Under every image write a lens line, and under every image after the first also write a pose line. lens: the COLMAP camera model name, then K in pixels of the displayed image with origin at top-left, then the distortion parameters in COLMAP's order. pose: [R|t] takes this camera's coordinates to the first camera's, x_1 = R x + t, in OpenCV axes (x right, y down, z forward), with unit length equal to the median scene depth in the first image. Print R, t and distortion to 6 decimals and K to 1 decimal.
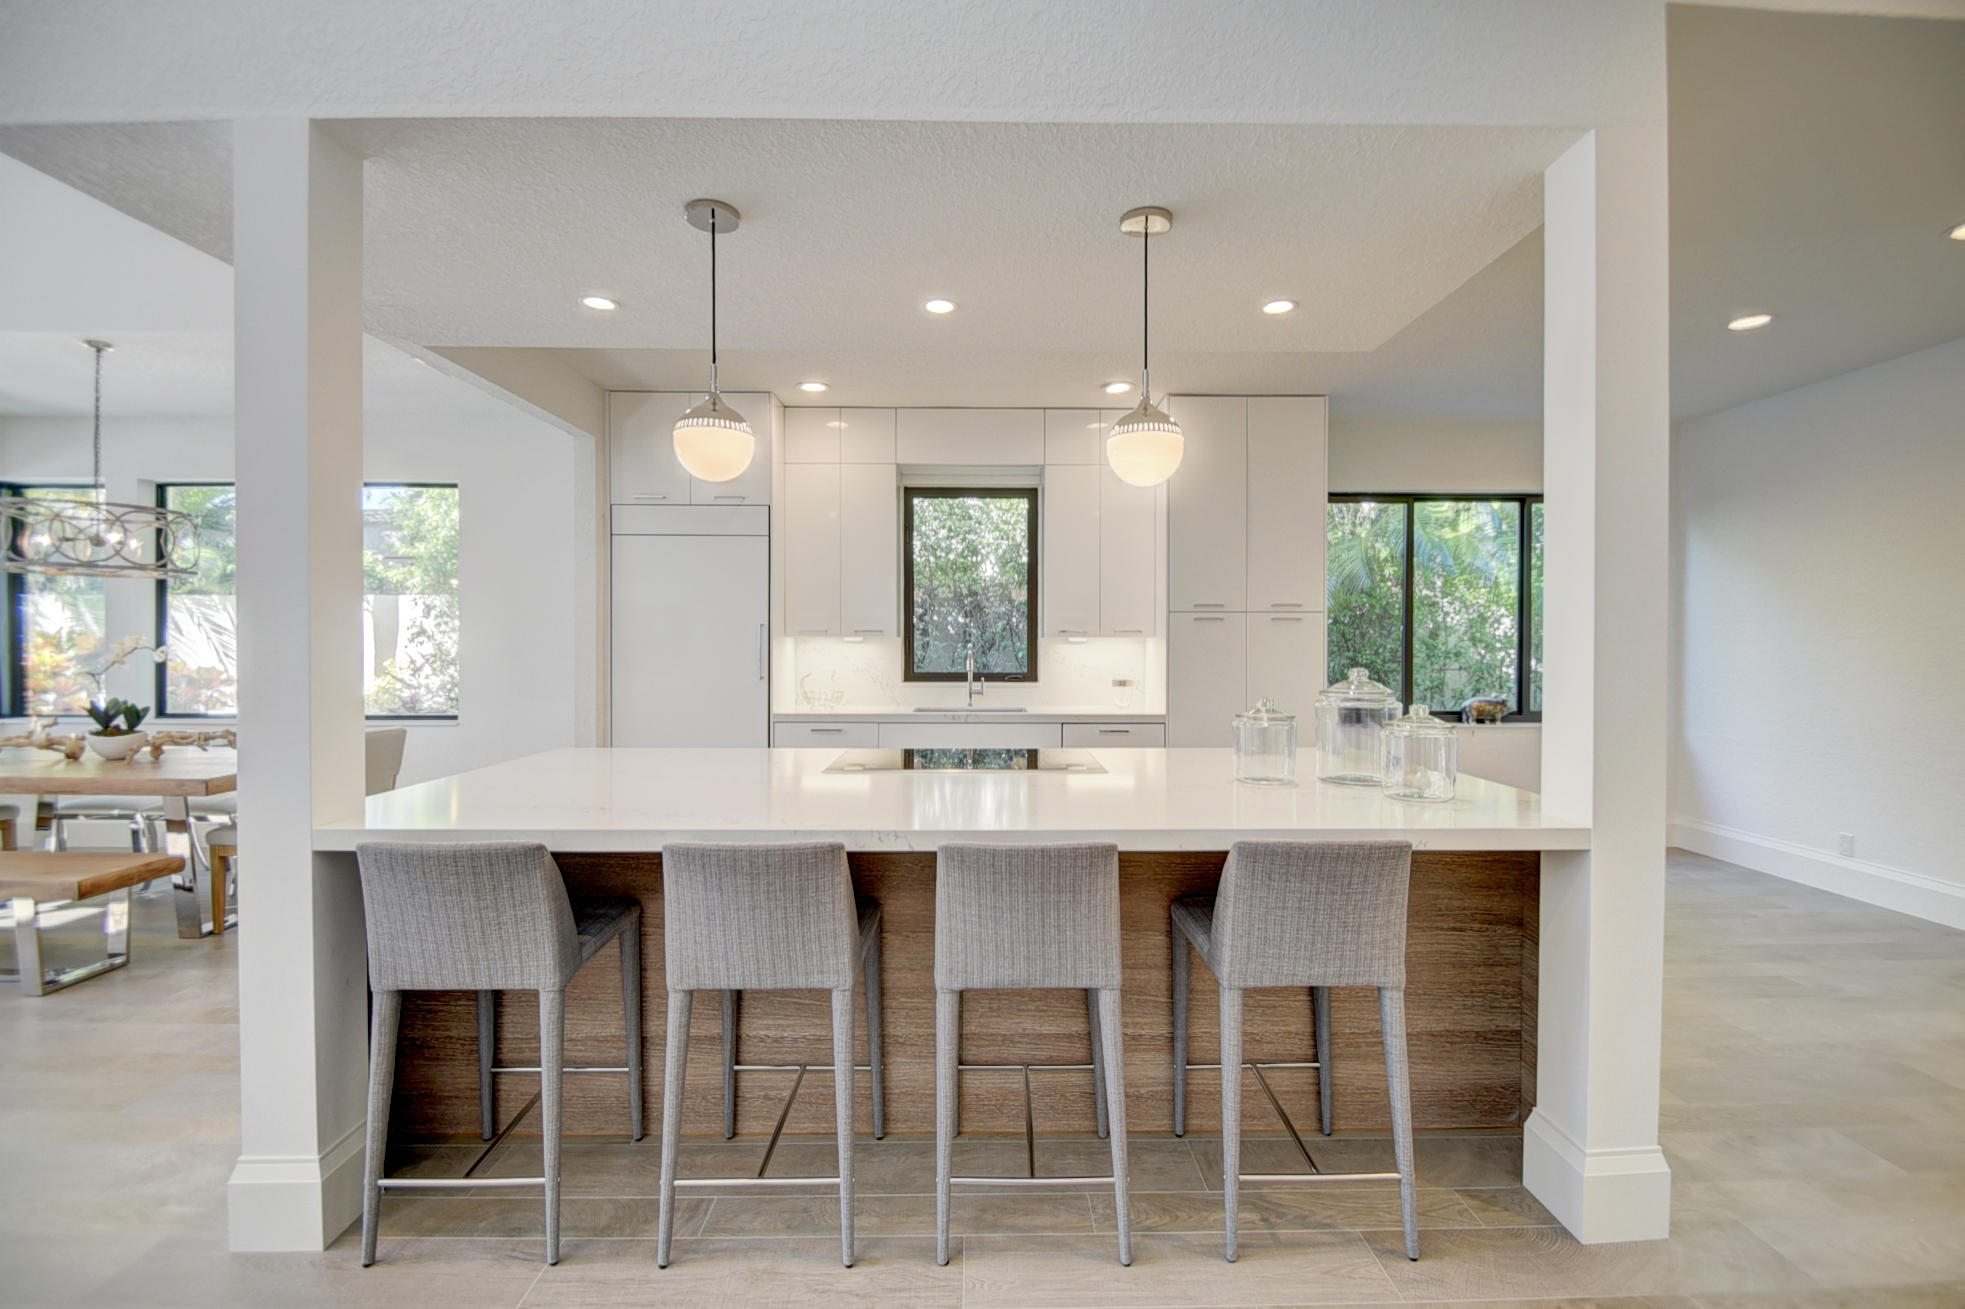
lens RADIAL K [[864.2, 0, 989.4], [0, 864.2, 652.1], [0, 0, 1]] dist [0.008523, -0.014048]
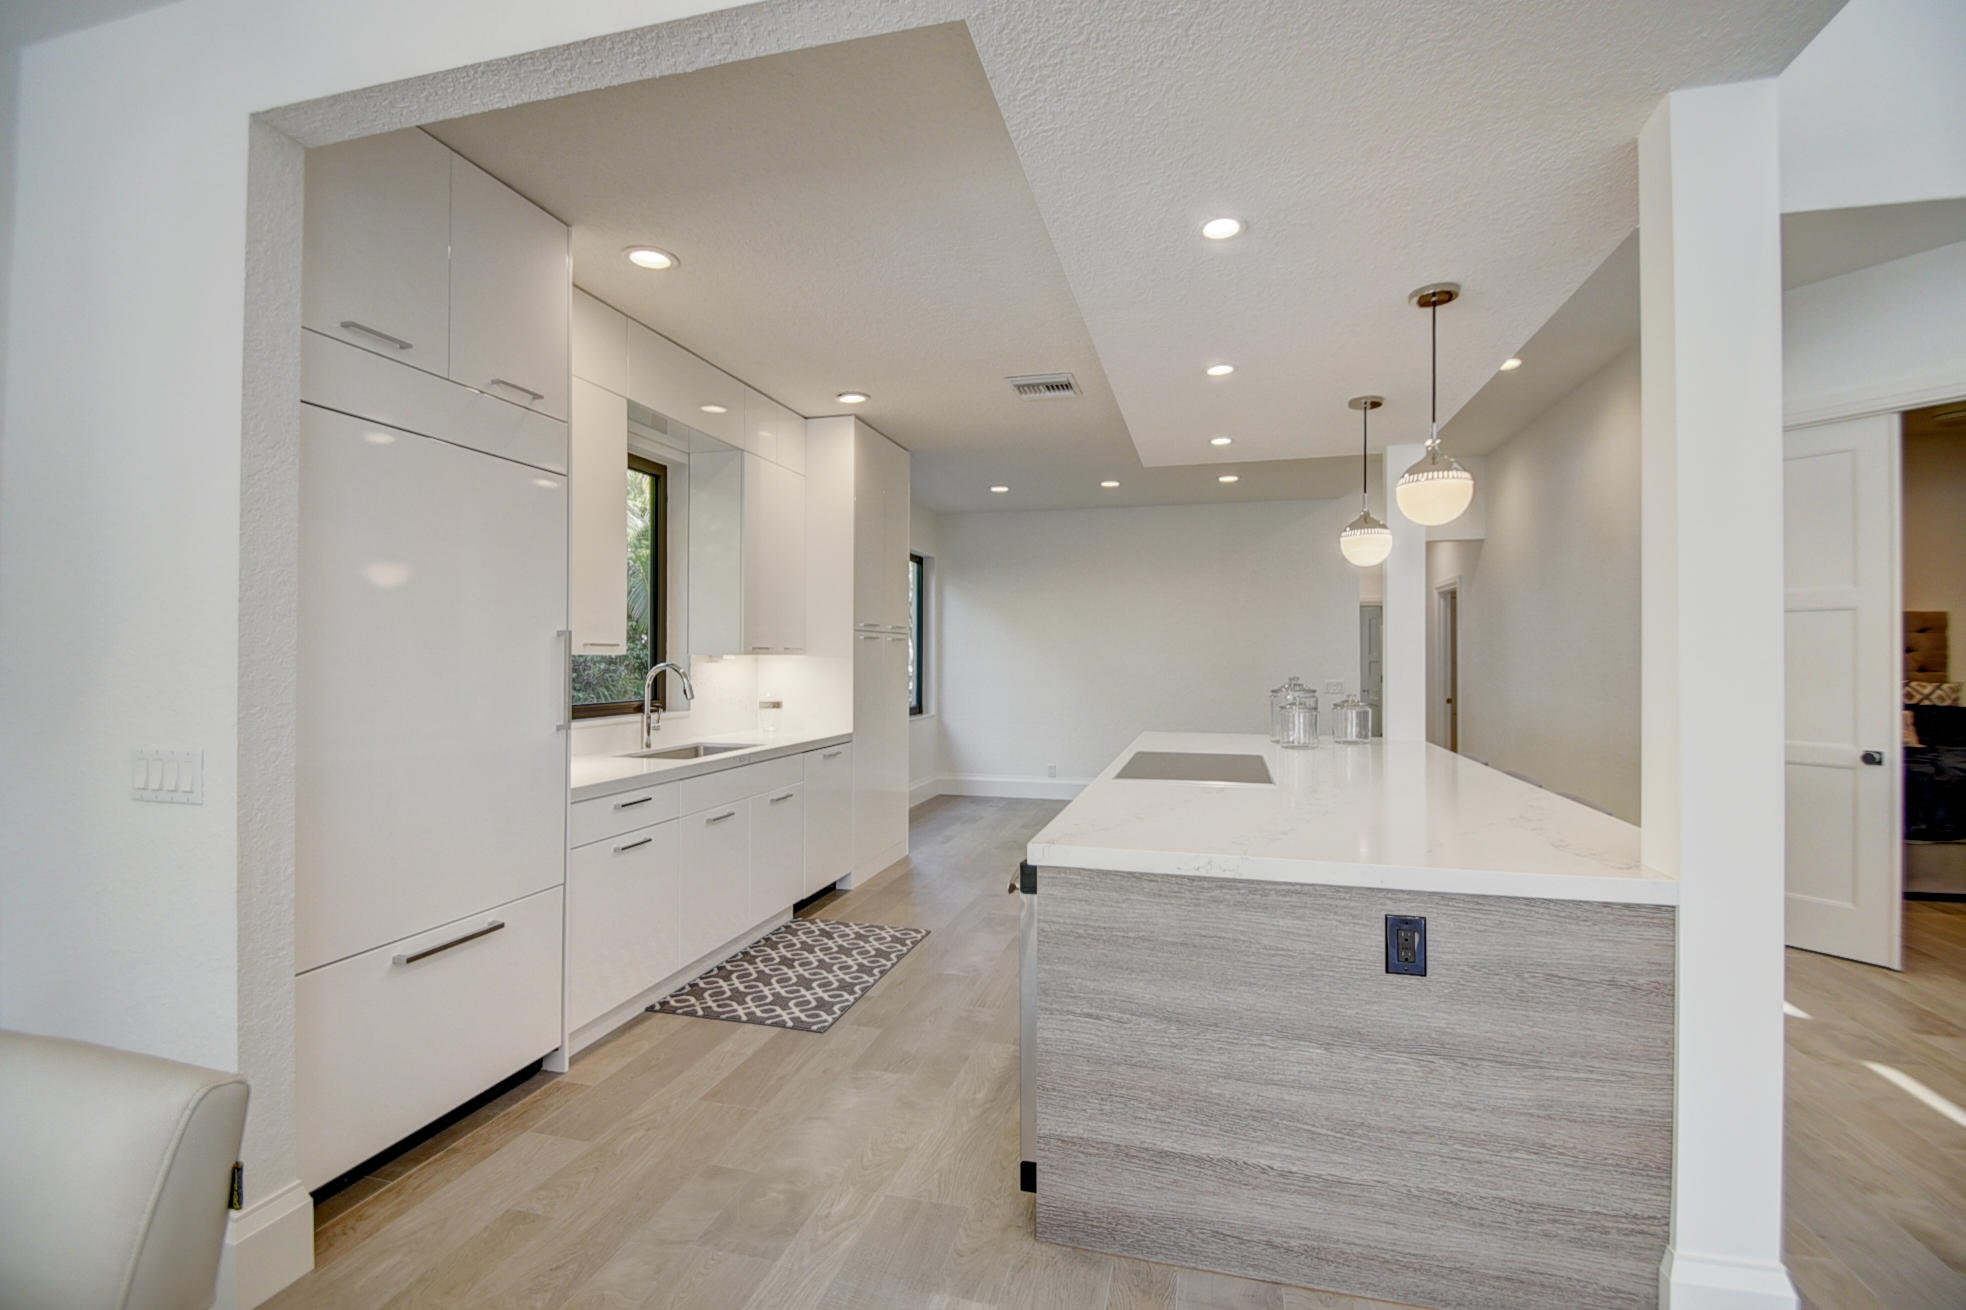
lens RADIAL K [[864.6, 0, 993.4], [0, 864.6, 653.3], [0, 0, 1]] dist [0.008523, -0.014048]
pose [[0.270605, 0.002264, 0.962688, -0.756112], [0.009683, 0.999940, -0.005073, -0.012937], [-0.962642, 0.010694, 0.270567, 0.603196]]
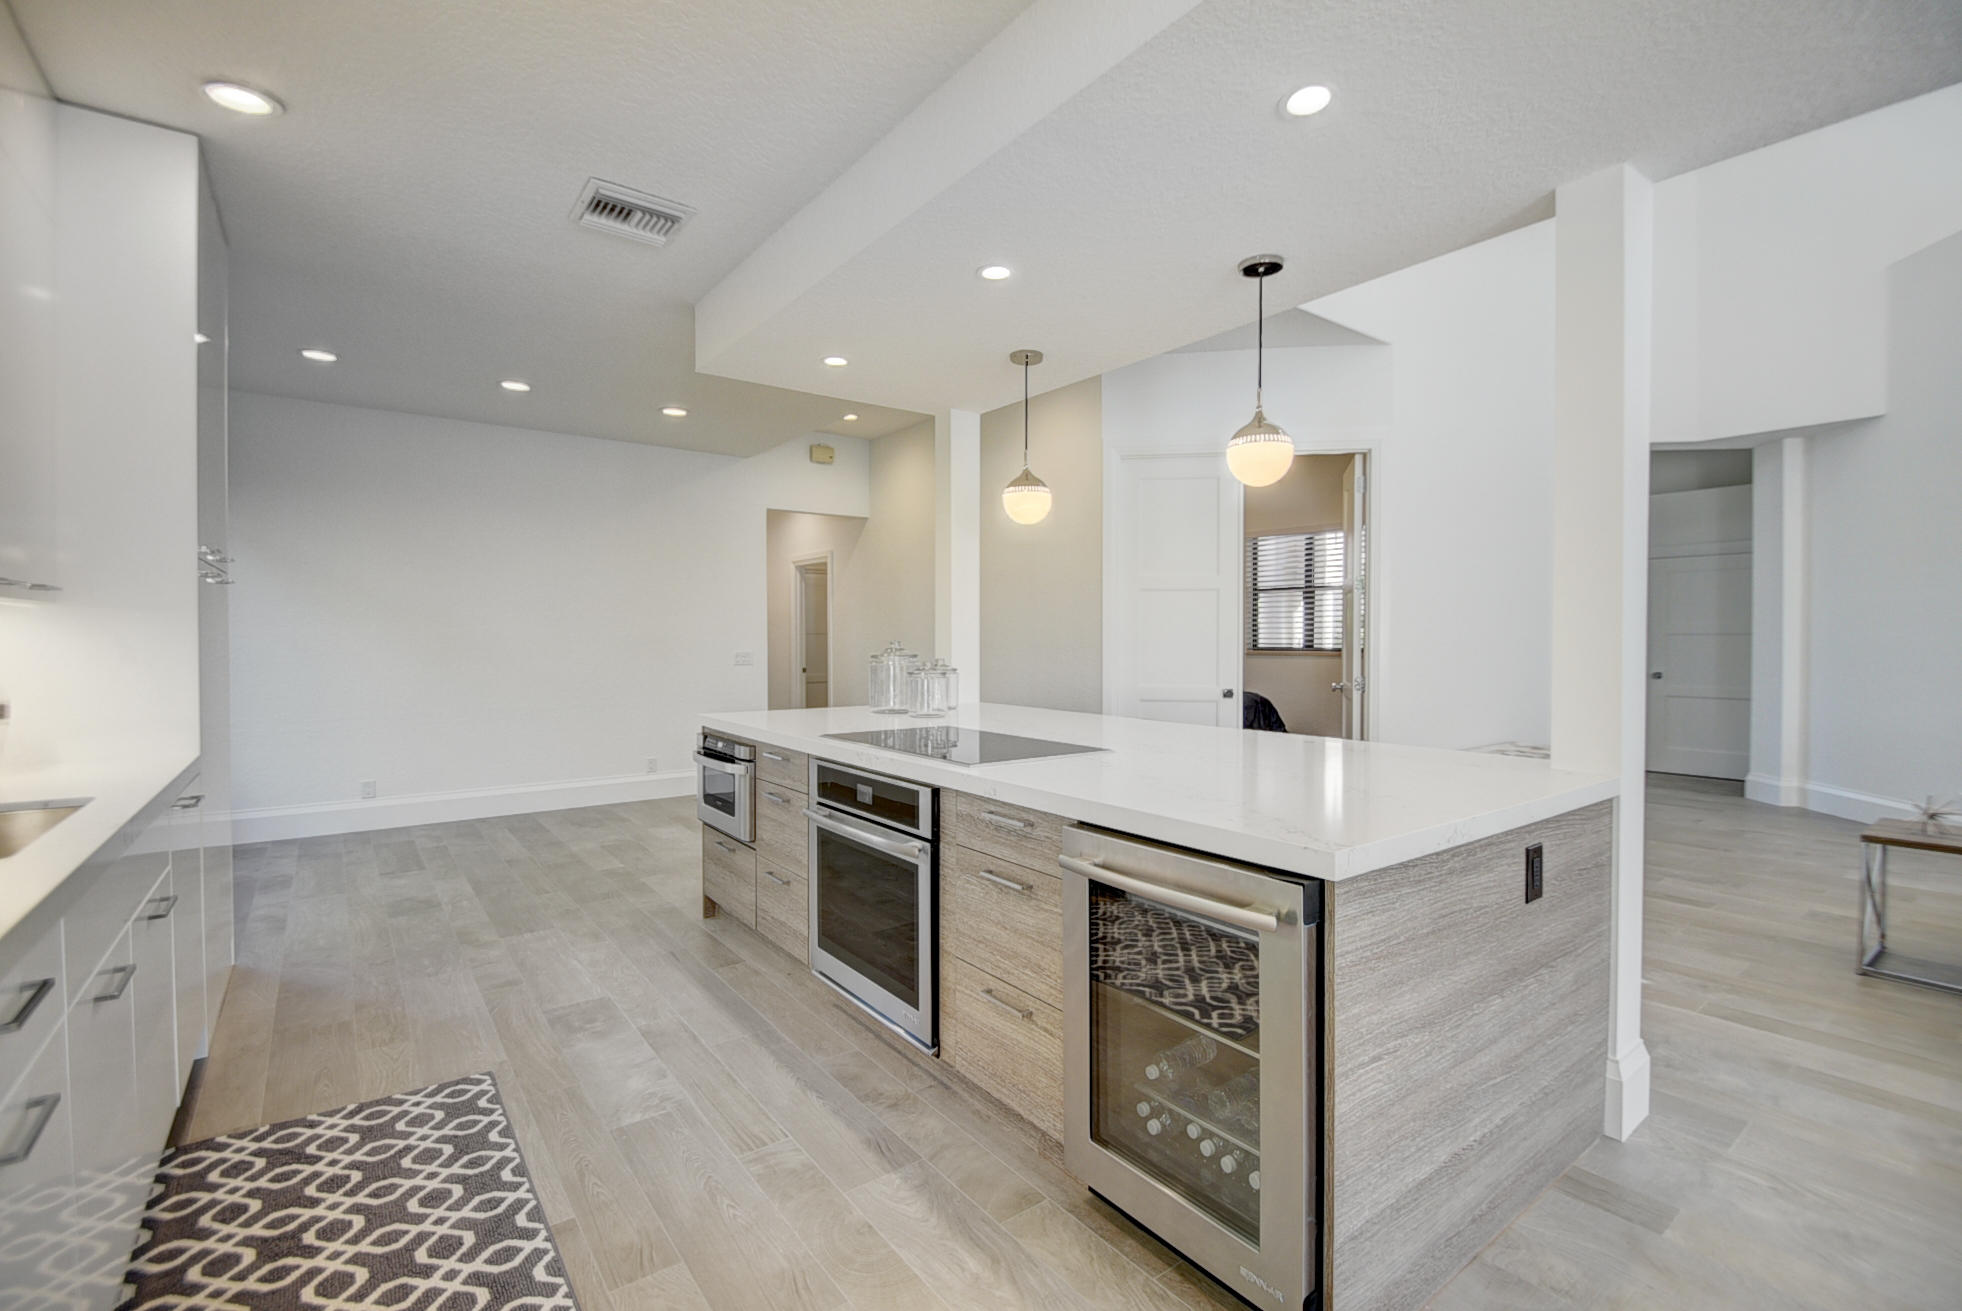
lens RADIAL K [[867.9, 0, 988.5], [0, 867.9, 650.7], [0, 0, 1]] dist [-0.002194, -0.008329]
pose [[-0.590164, -0.015954, 0.807126, -0.514823], [0.006996, 0.999666, 0.024875, -0.000055], [-0.807253, 0.020327, -0.589855, 0.972733]]
